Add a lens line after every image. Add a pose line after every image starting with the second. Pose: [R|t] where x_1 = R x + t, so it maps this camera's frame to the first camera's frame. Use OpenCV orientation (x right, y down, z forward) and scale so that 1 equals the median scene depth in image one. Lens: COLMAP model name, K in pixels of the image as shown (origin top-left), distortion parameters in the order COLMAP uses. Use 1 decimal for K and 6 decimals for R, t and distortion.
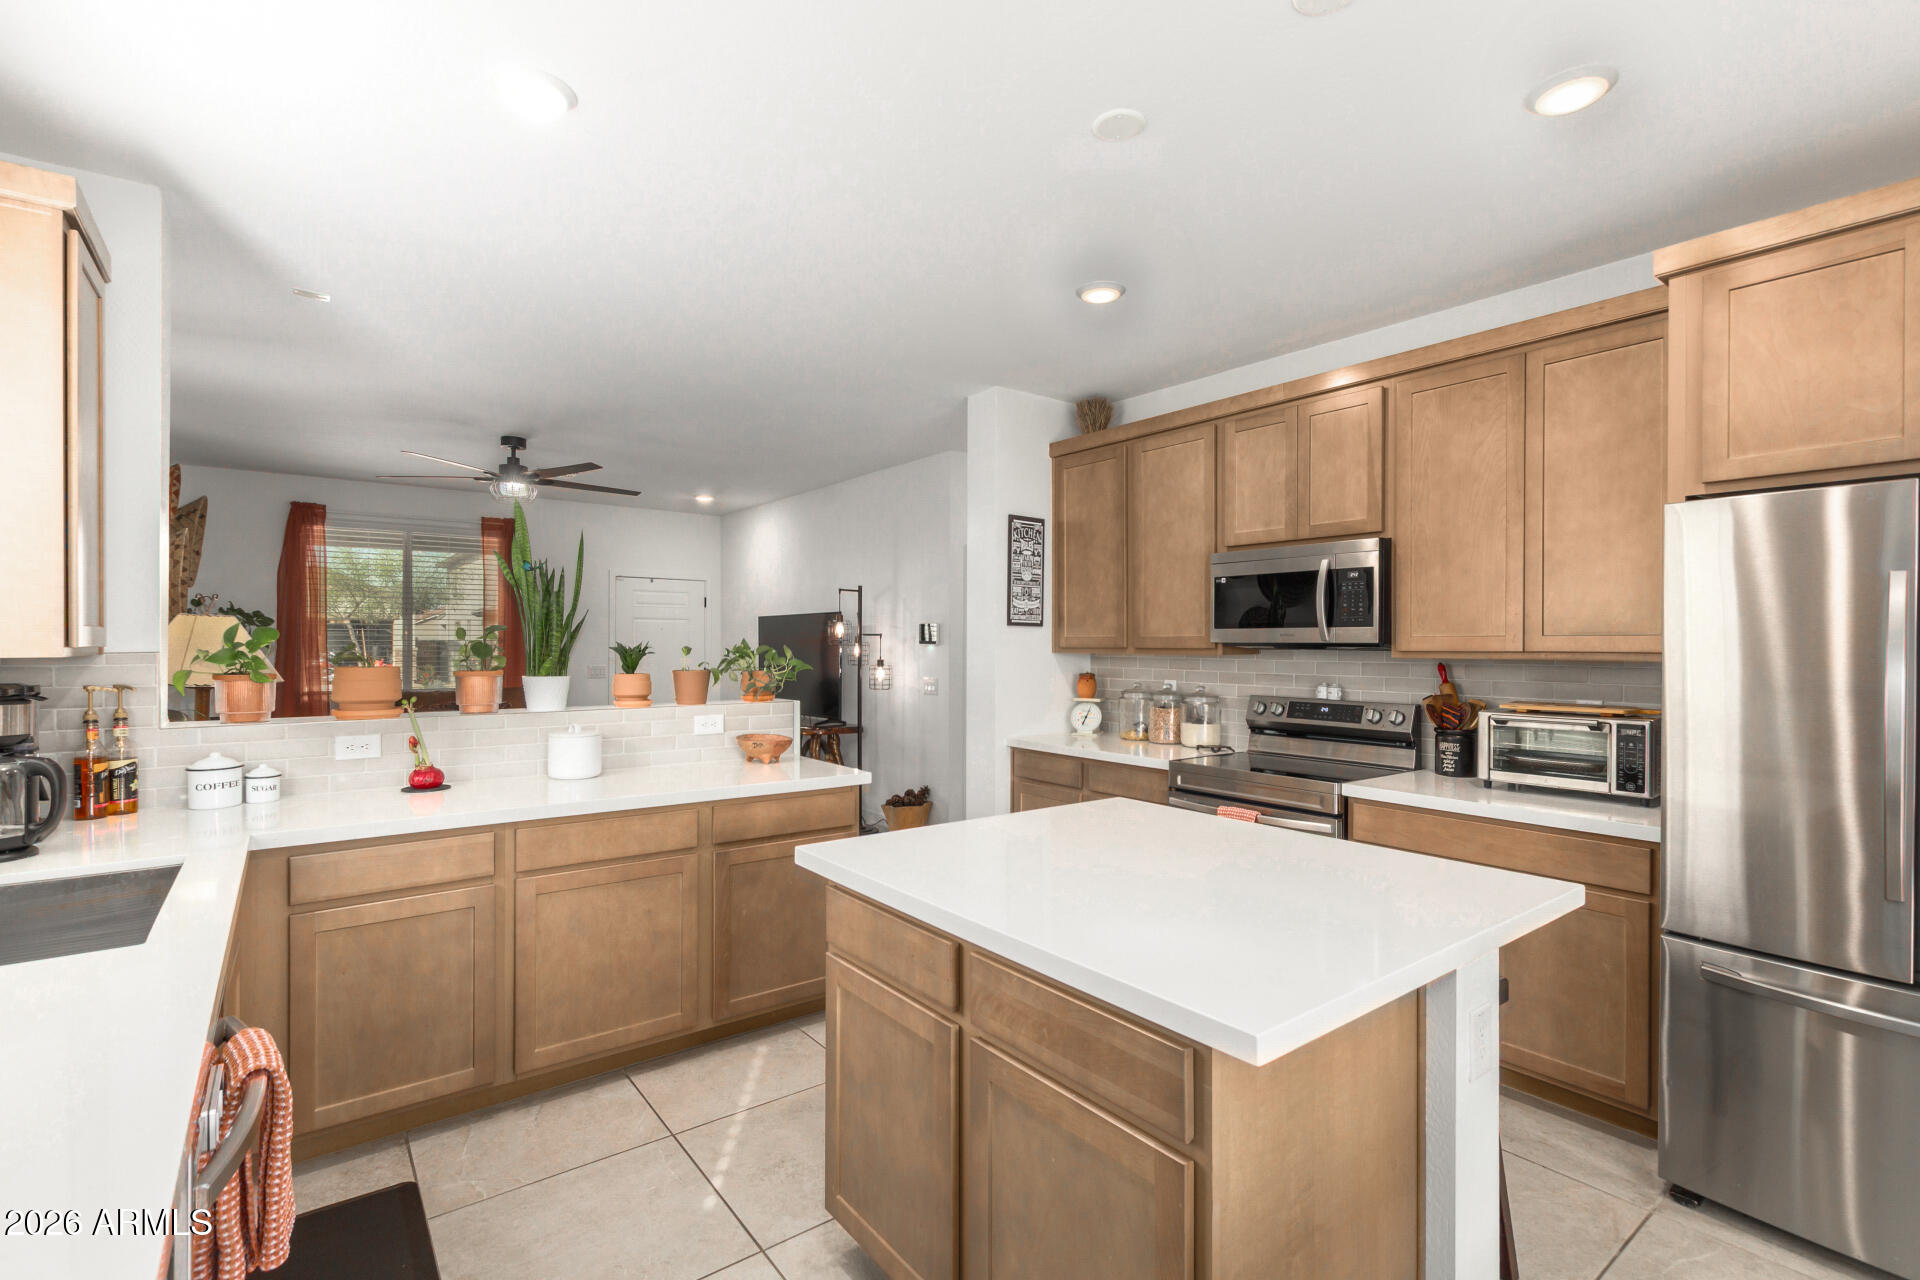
lens RADIAL K [[873.1, 0, 960.0], [0, 873.1, 640.0], [0, 0, 1]] dist [0.000339, -0.000032]
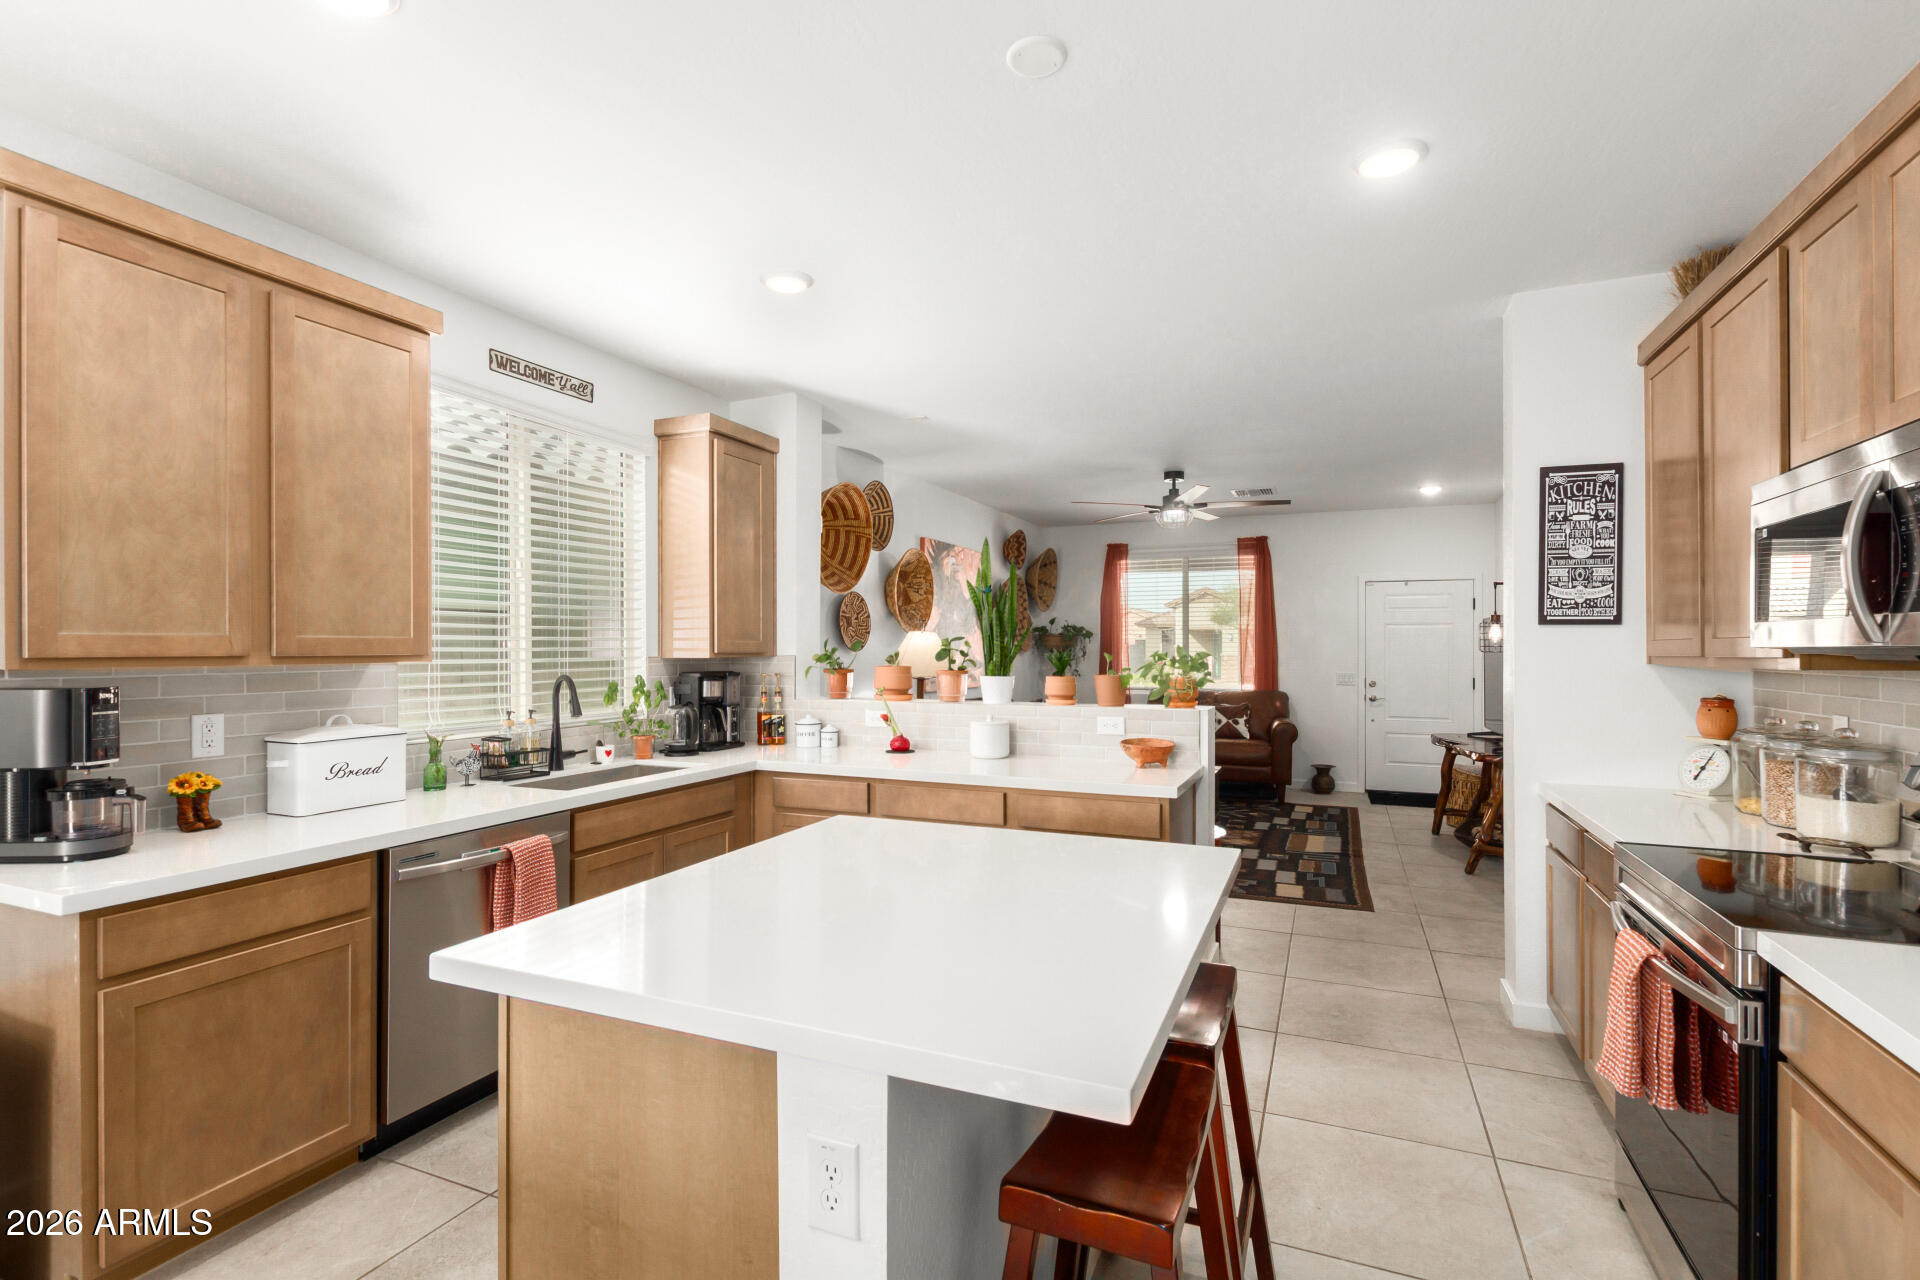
lens RADIAL K [[873.1, 0, 960.0], [0, 873.1, 640.0], [0, 0, 1]] dist [0.000339, -0.000032]
pose [[0.487396, -0.011547, -0.873105, 0.441922], [0.004332, 0.999932, -0.010806, 0.001542], [0.873170, 0.001484, 0.487413, 0.242798]]
